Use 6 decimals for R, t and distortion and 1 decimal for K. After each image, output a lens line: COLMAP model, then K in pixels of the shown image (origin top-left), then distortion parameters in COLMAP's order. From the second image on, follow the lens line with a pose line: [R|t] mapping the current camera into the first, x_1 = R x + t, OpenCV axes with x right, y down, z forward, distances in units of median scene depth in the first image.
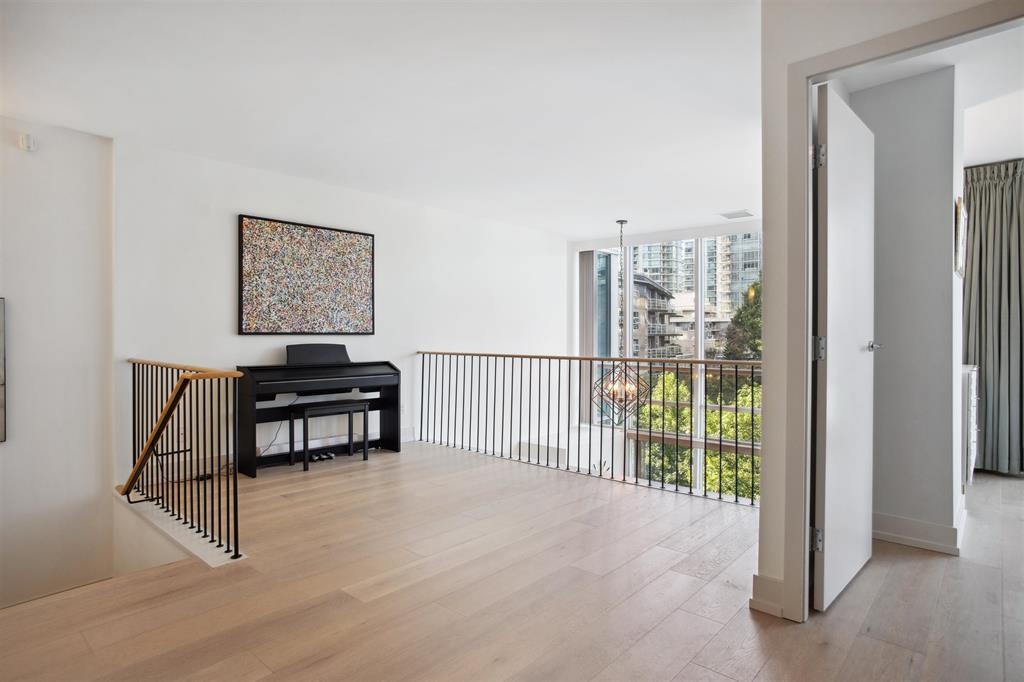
lens RADIAL K [[541.4, 0, 512.5], [0, 541.4, 336.2], [0, 0, 1]] dist [-0.064943, 0.000205]
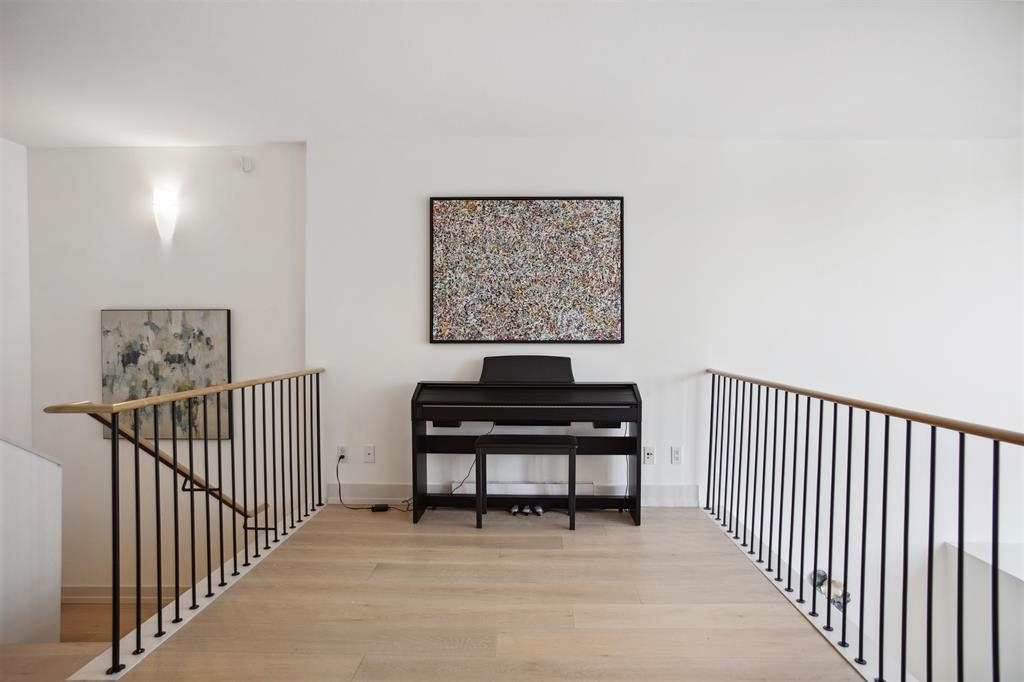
lens RADIAL K [[541.4, 0, 512.5], [0, 541.4, 336.2], [0, 0, 1]] dist [-0.064943, 0.000205]
pose [[0.656337, 0.005502, -0.754448, 0.182406], [-0.002859, 0.999984, 0.004805, -0.015891], [0.754462, -0.000997, 0.656343, 0.487433]]
